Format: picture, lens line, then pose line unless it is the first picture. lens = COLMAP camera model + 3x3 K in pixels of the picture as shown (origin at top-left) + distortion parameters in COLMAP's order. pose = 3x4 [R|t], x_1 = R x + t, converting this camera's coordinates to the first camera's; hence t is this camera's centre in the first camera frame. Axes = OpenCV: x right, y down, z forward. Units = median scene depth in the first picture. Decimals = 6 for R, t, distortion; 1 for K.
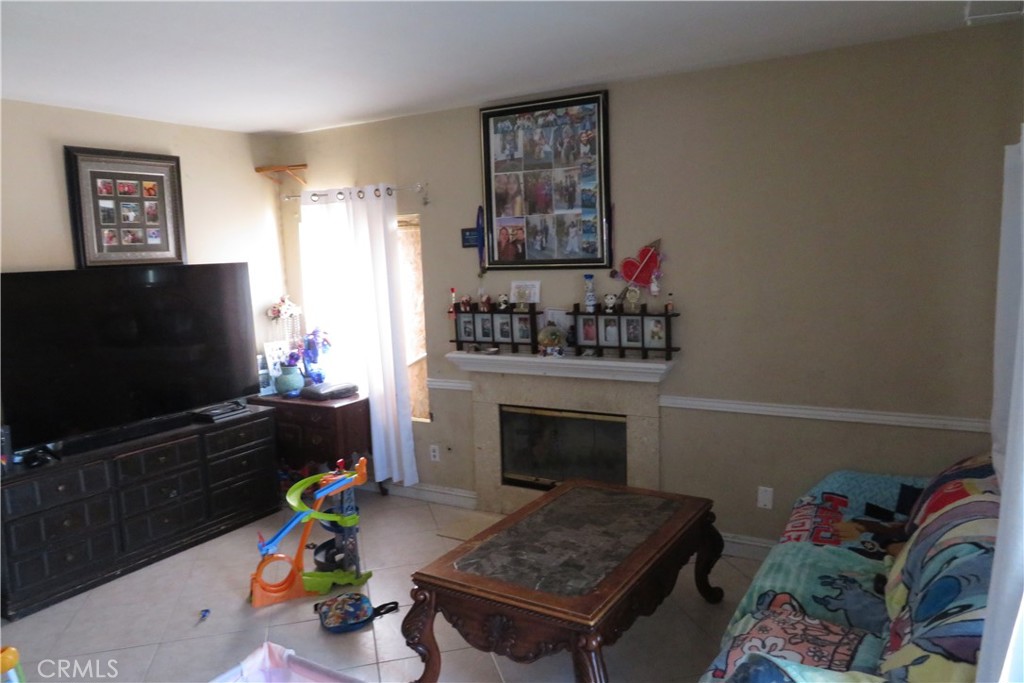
lens RADIAL K [[733.6, 0, 515.4], [0, 733.6, 341.7], [0, 0, 1]] dist [-0.003322, -0.001725]
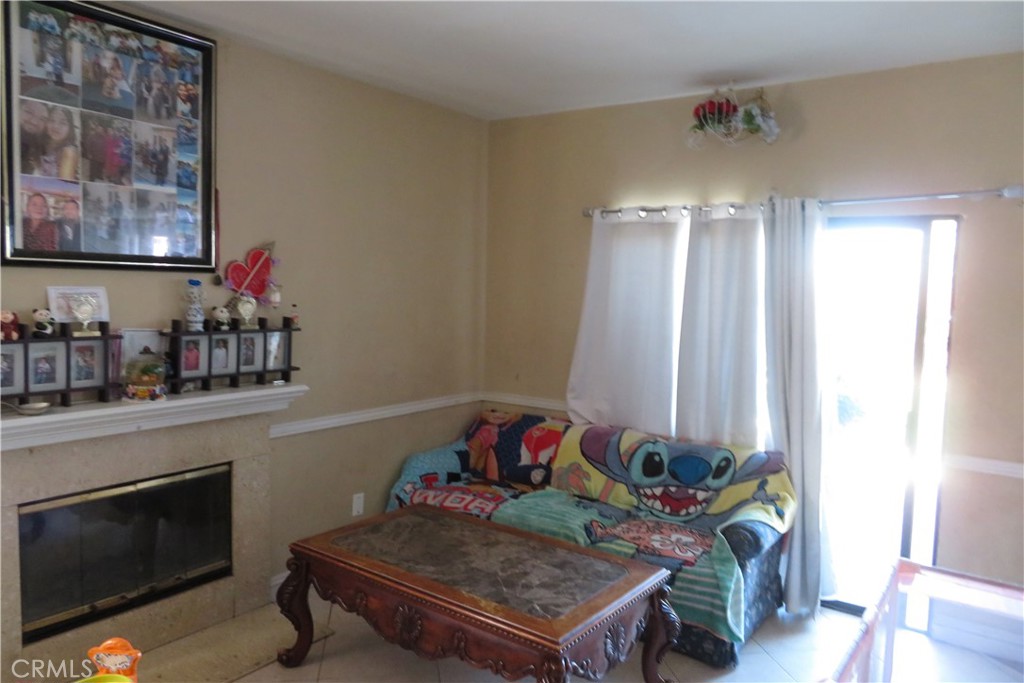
lens RADIAL K [[733.6, 0, 515.9], [0, 733.6, 339.7], [0, 0, 1]] dist [-0.003322, -0.001725]
pose [[0.083137, -0.039513, 0.995754, -0.597950], [0.092283, 0.995225, 0.031787, -0.025542], [-0.992256, 0.089248, 0.086387, 0.619262]]
